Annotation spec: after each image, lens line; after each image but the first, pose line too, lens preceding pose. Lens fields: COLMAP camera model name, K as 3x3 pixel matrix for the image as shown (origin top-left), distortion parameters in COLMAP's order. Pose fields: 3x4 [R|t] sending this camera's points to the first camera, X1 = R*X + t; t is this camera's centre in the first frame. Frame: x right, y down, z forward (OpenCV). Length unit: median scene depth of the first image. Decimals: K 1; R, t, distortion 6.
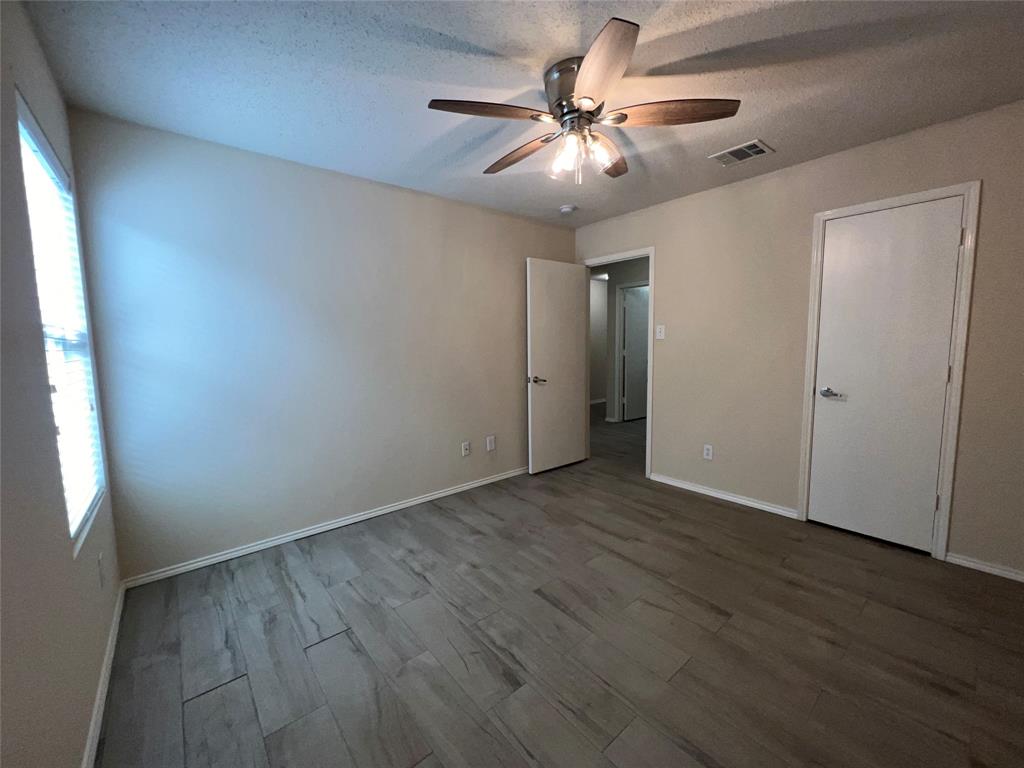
lens RADIAL K [[408.4, 0, 509.4], [0, 408.4, 381.4], [0, 0, 1]] dist [-0.002562, 0.000513]
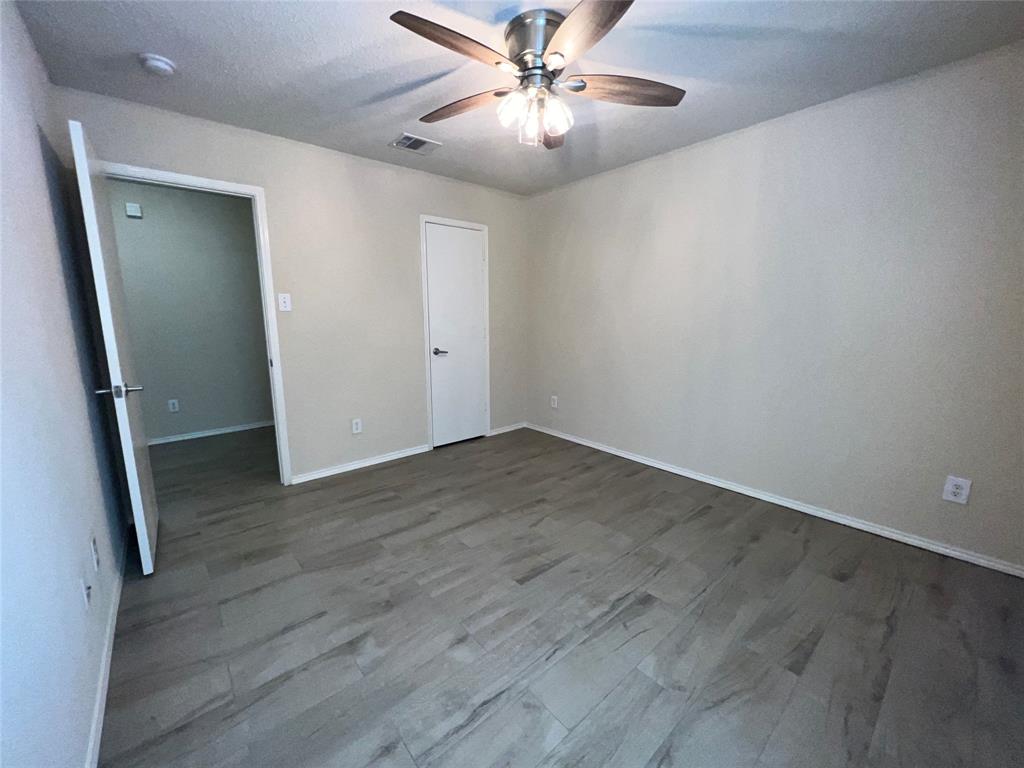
lens RADIAL K [[408.4, 0, 509.4], [0, 408.4, 381.4], [0, 0, 1]] dist [-0.002562, 0.000513]
pose [[-0.007660, -0.152177, 0.988324, -0.633024], [0.103973, 0.982874, 0.152144, -0.061189], [-0.994551, 0.103925, 0.008293, 0.793192]]
